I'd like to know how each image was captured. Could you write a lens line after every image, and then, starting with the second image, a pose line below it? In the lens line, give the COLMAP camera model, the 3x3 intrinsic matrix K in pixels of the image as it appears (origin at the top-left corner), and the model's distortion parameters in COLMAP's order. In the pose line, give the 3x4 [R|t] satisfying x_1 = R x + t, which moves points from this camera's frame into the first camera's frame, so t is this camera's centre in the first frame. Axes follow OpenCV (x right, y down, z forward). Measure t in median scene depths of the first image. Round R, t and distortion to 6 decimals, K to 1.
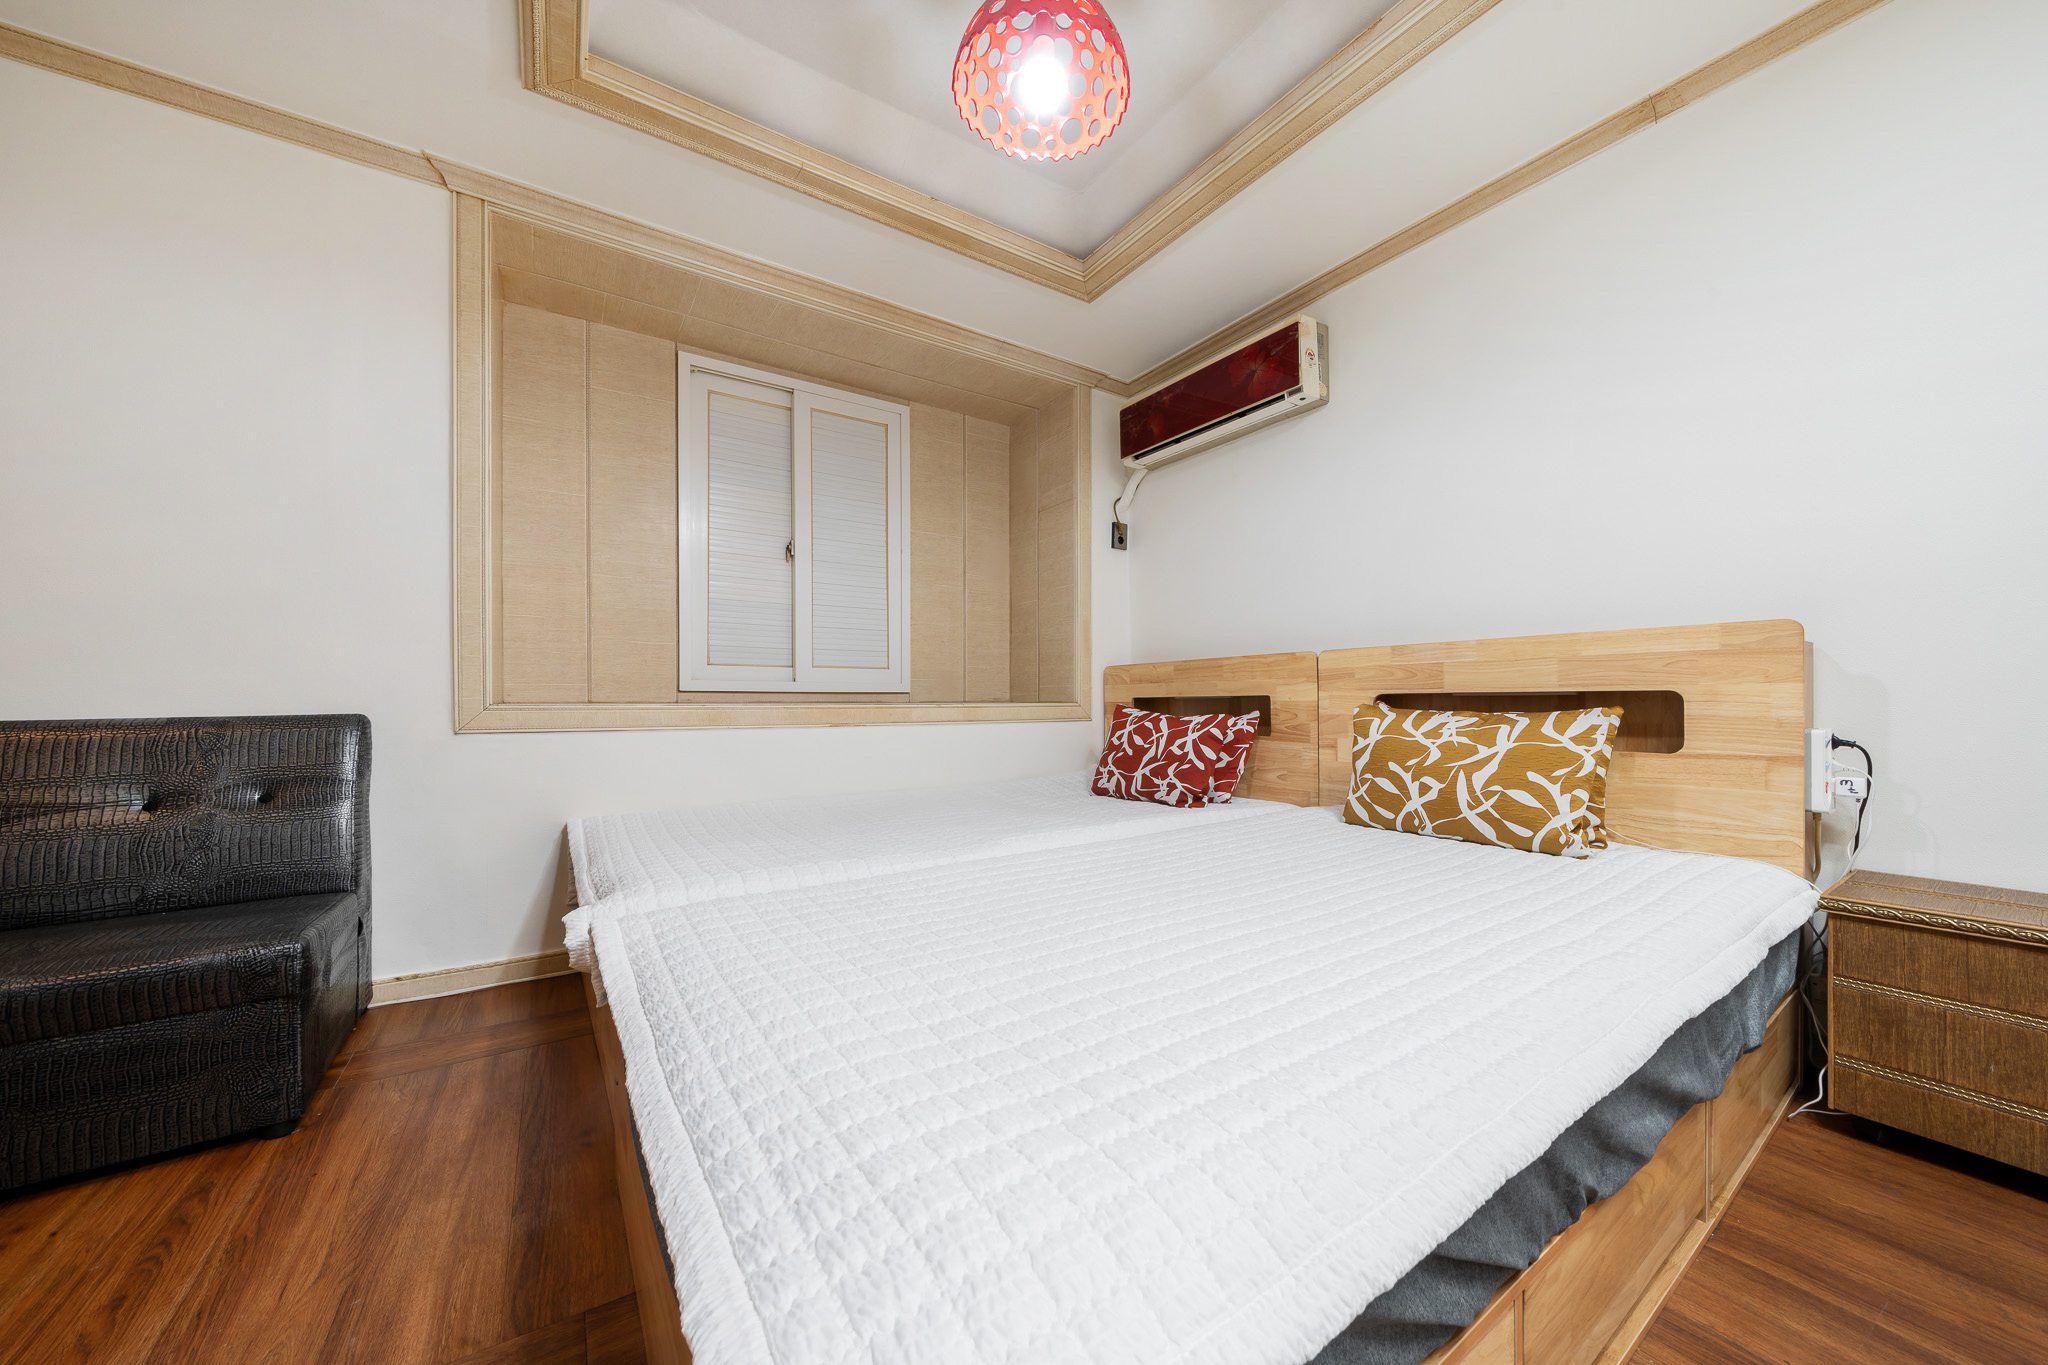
lens RADIAL K [[705.6, 0, 1024.0], [0, 705.6, 682.5], [0, 0, 1]] dist [0.000461, 0.000039]
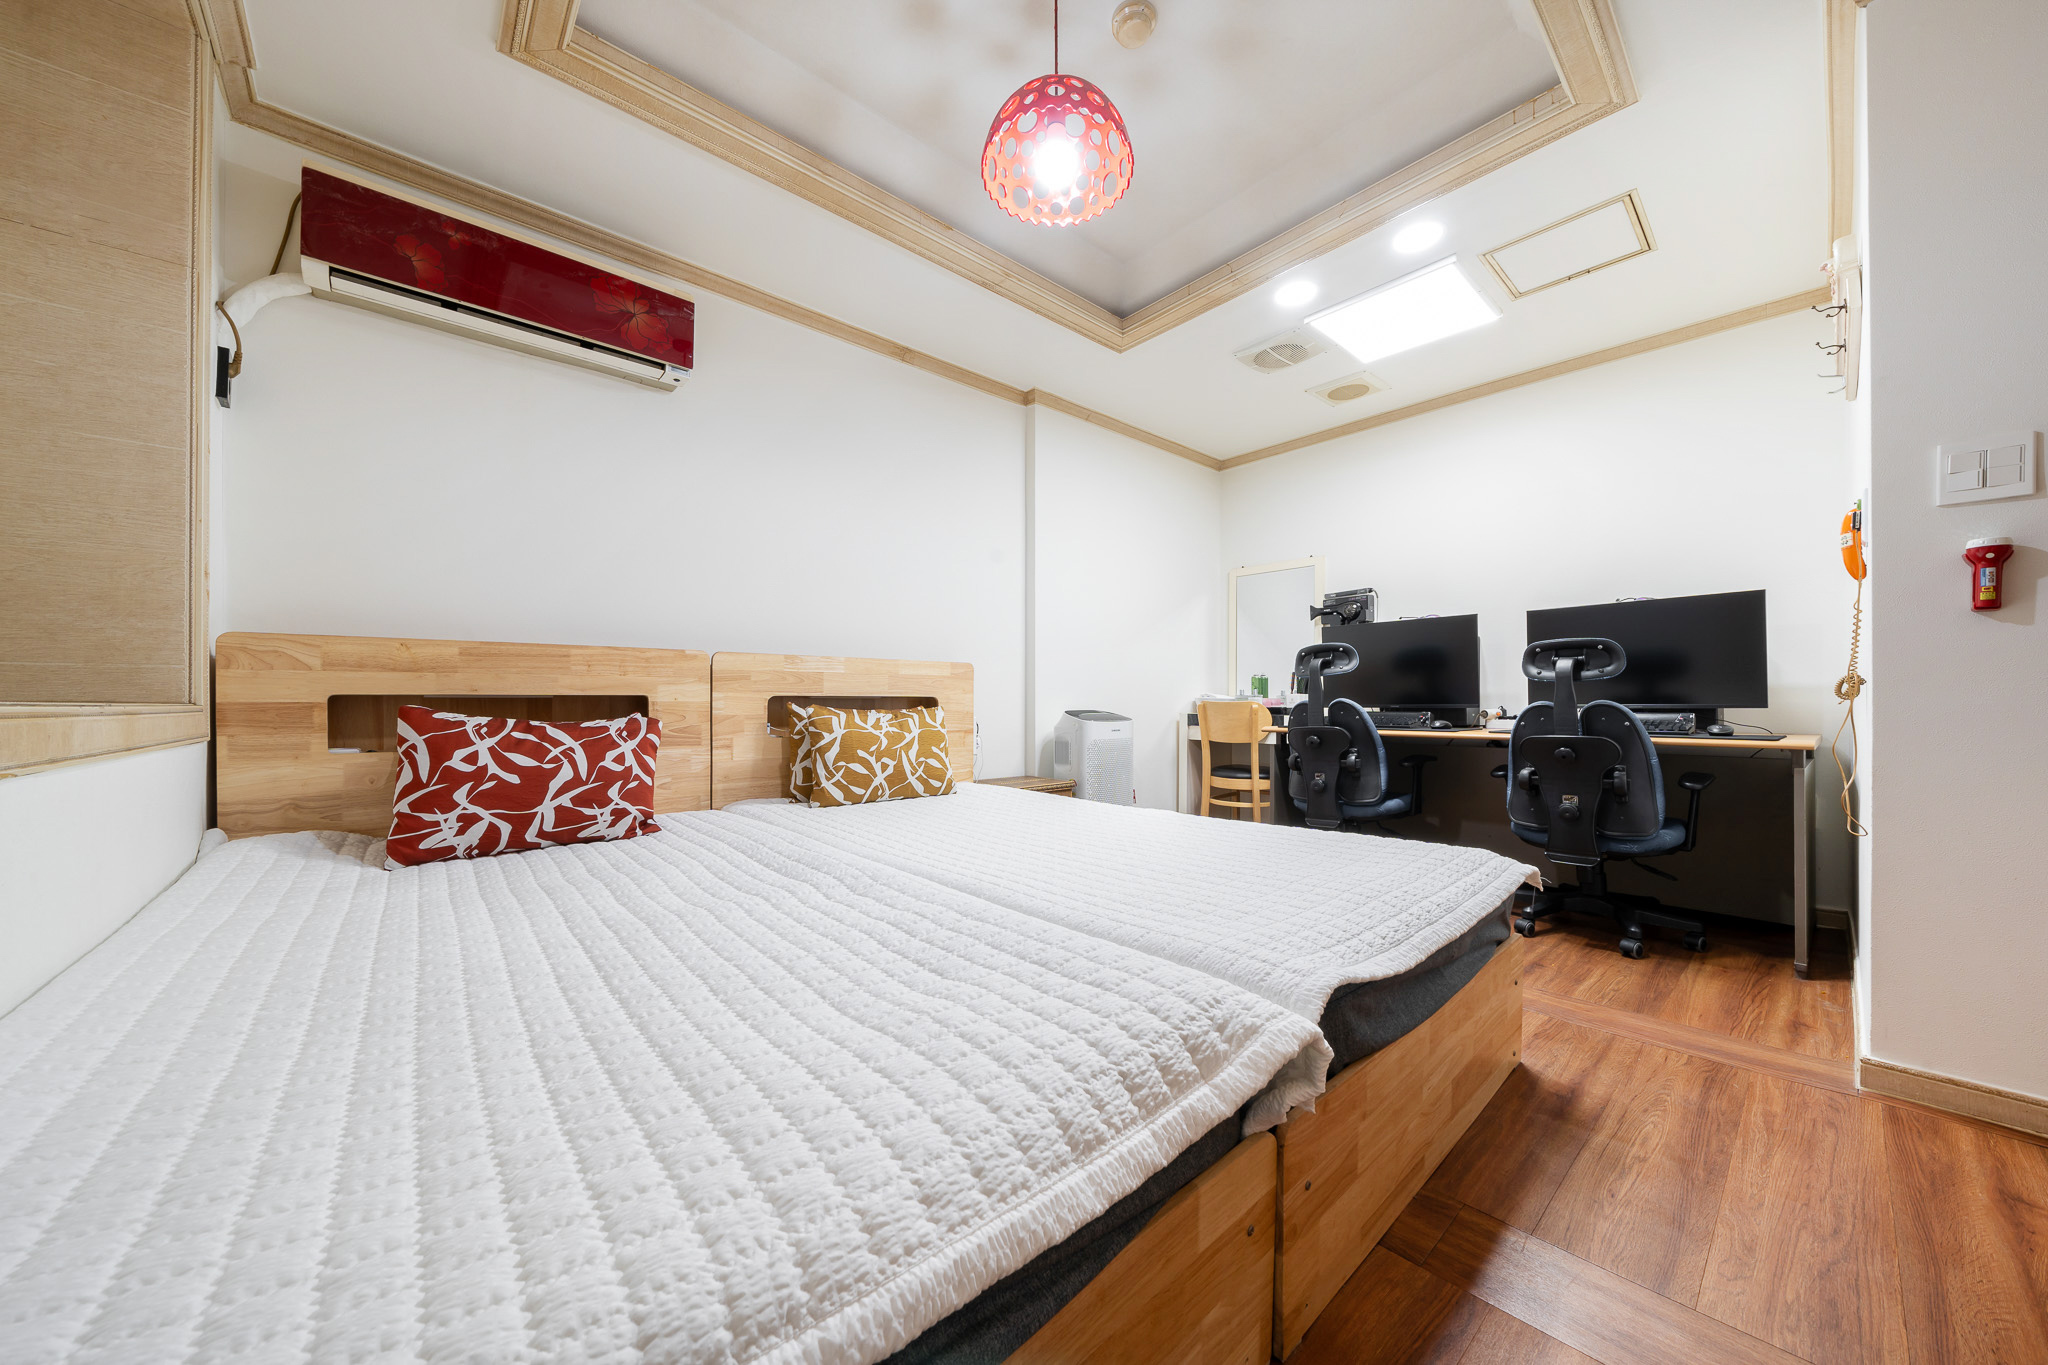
lens RADIAL K [[705.6, 0, 1024.0], [0, 705.6, 682.5], [0, 0, 1]] dist [0.000461, 0.000039]
pose [[-0.120037, 0.020025, 0.992567, -0.689136], [-0.035772, 0.999060, -0.024482, 0.008805], [-0.992125, -0.038444, -0.119208, 0.745476]]
